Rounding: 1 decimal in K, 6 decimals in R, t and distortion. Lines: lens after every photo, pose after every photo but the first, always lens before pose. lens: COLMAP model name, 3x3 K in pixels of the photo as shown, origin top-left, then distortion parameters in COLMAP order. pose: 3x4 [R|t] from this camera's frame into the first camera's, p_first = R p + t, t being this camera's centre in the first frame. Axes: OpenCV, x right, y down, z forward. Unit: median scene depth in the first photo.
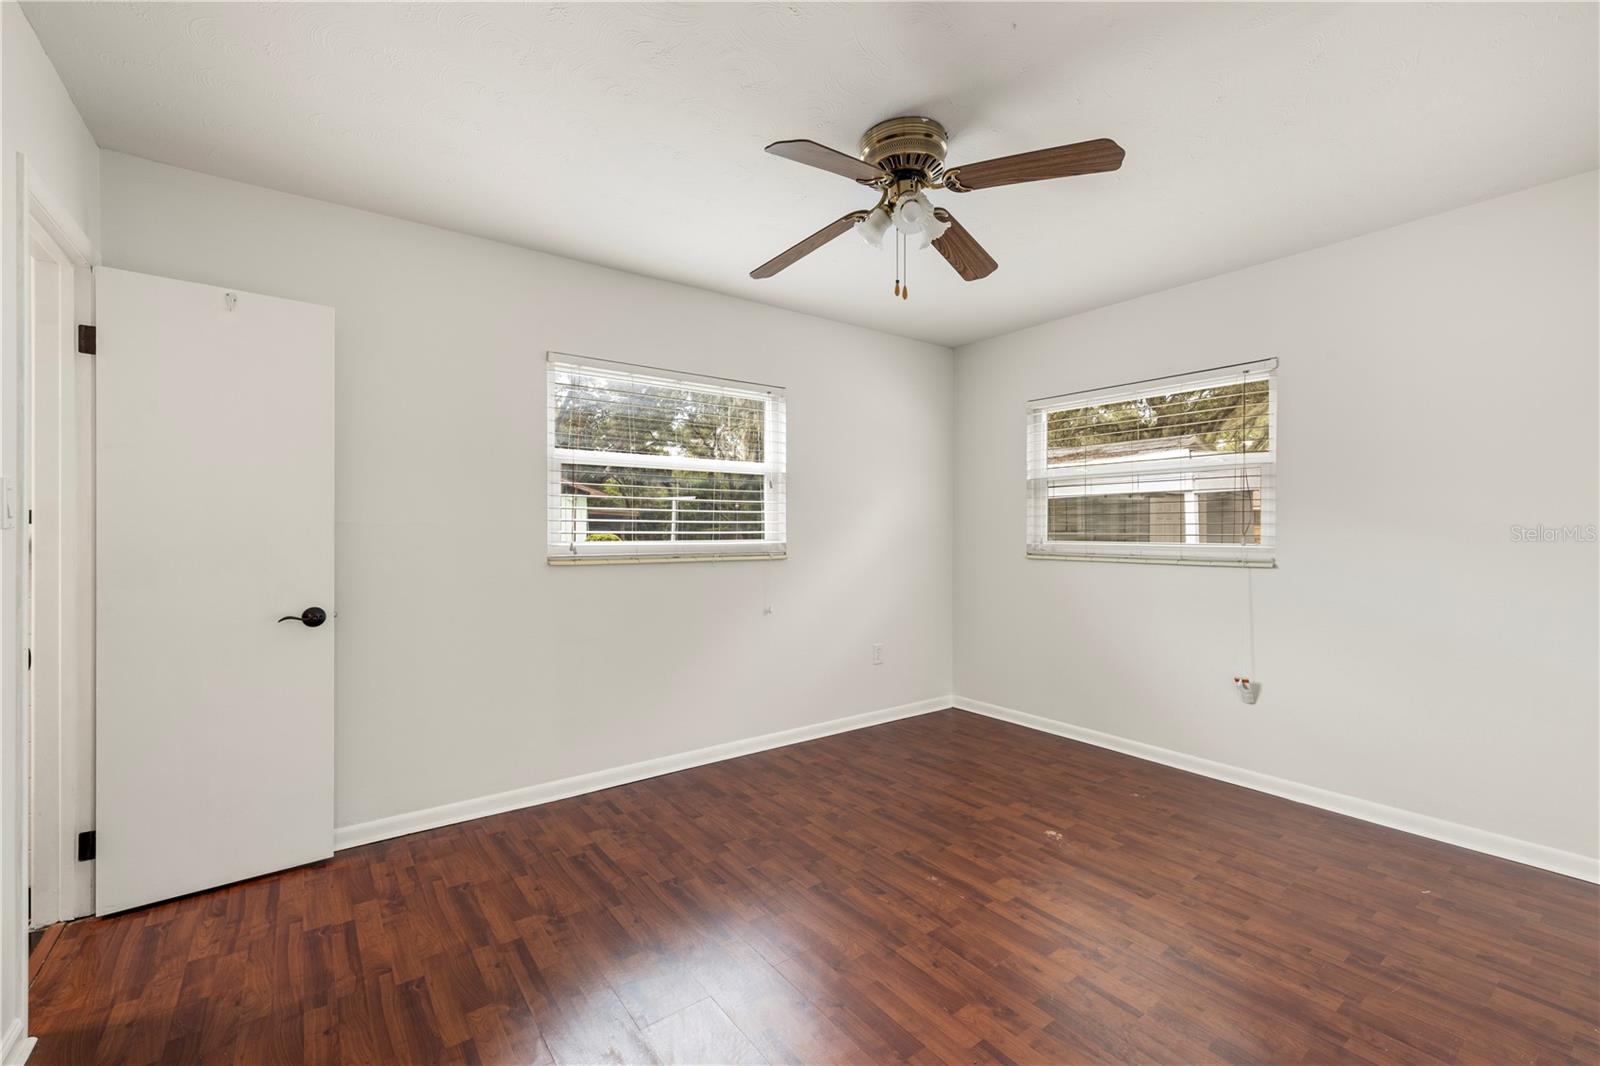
lens RADIAL K [[678.8, 0, 787.7], [0, 678.8, 523.7], [0, 0, 1]] dist [0.001885, -0.000208]
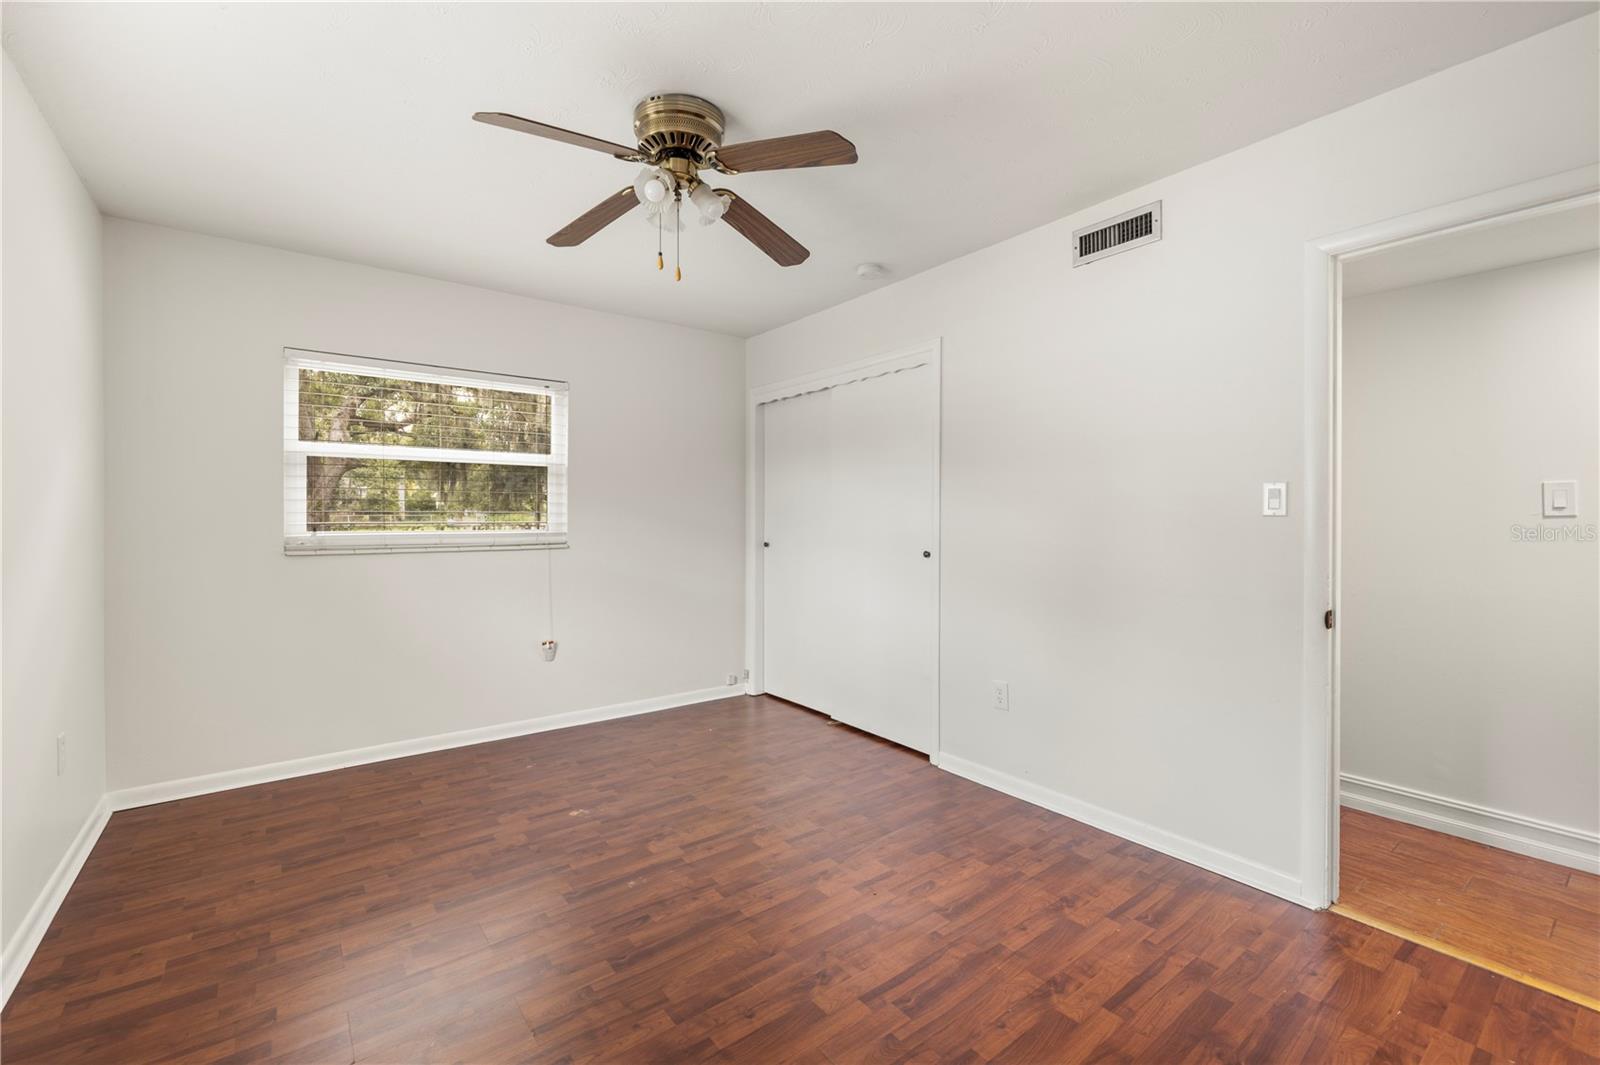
lens RADIAL K [[678.8, 0, 802.6], [0, 678.8, 526.8], [0, 0, 1]] dist [0.001885, -0.000208]
pose [[-0.033134, -0.012421, 0.999374, -0.641509], [-0.007116, 0.999900, 0.012191, 0.006859], [-0.999426, -0.006708, -0.033219, 0.688277]]
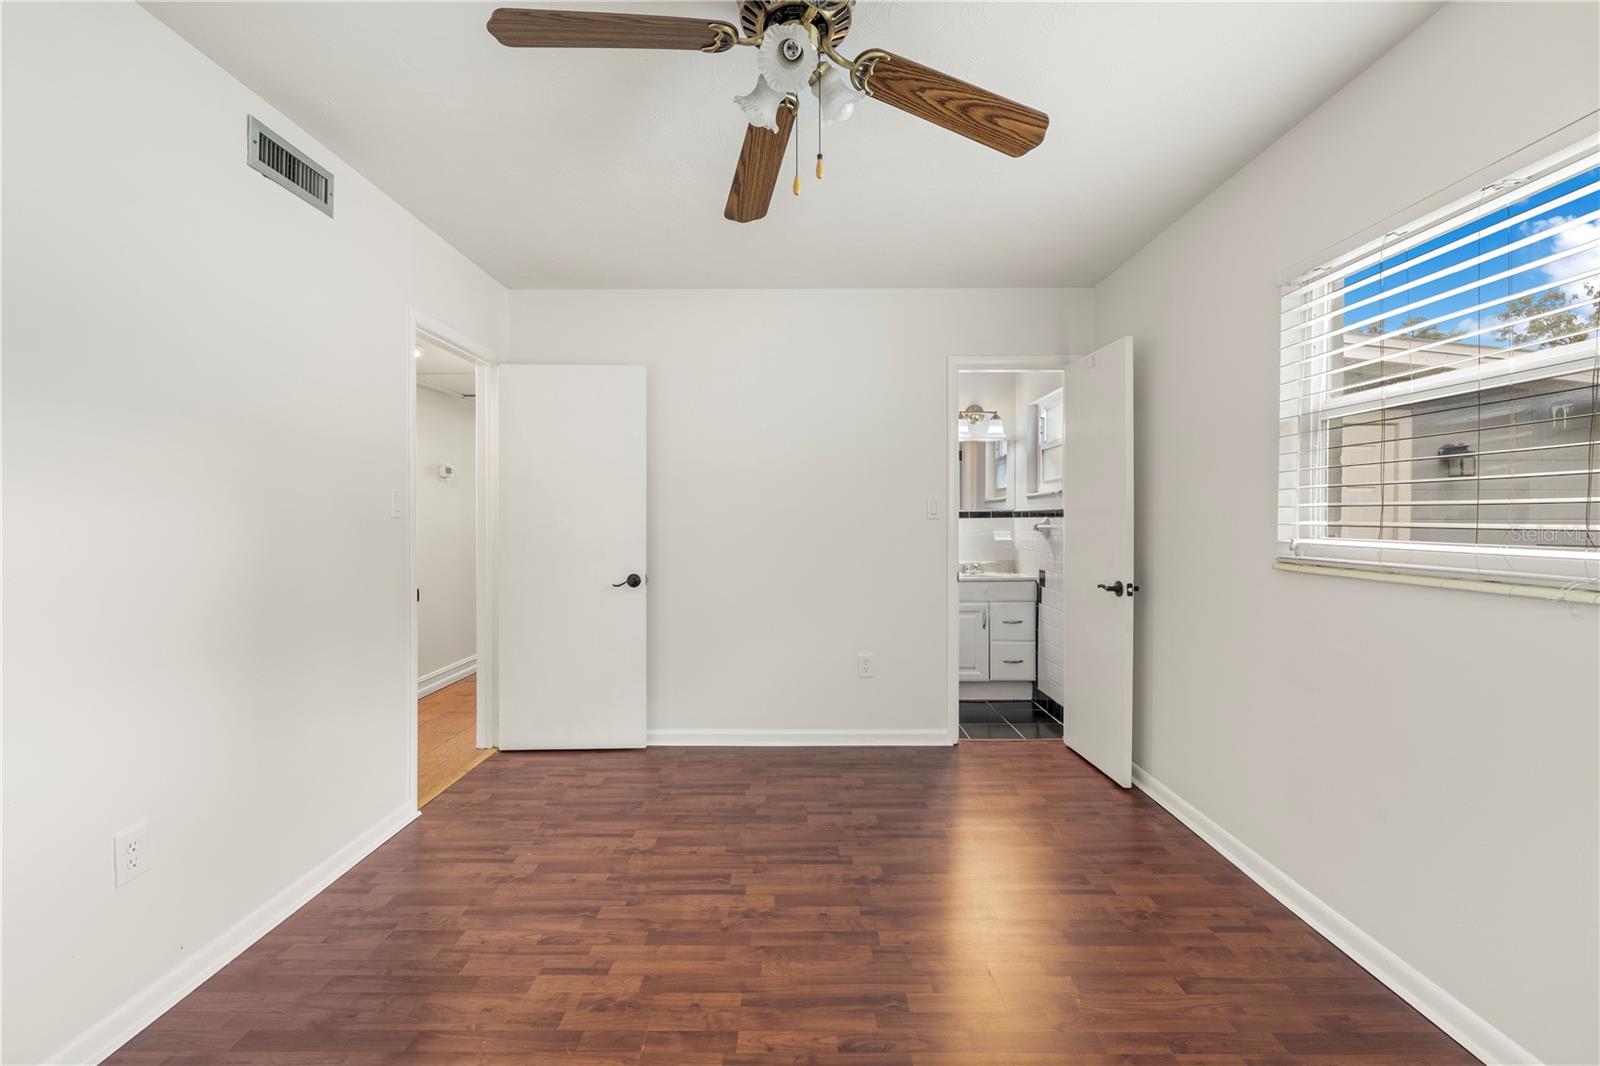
lens RADIAL K [[678.8, 0, 798.1], [0, 678.8, 528.7], [0, 0, 1]] dist [0.001885, -0.000208]
pose [[-0.590442, 0.012764, -0.806979, 0.593046], [0.005919, 0.999917, 0.011485, 0.009721], [0.807059, 0.002005, -0.590468, 1.139903]]
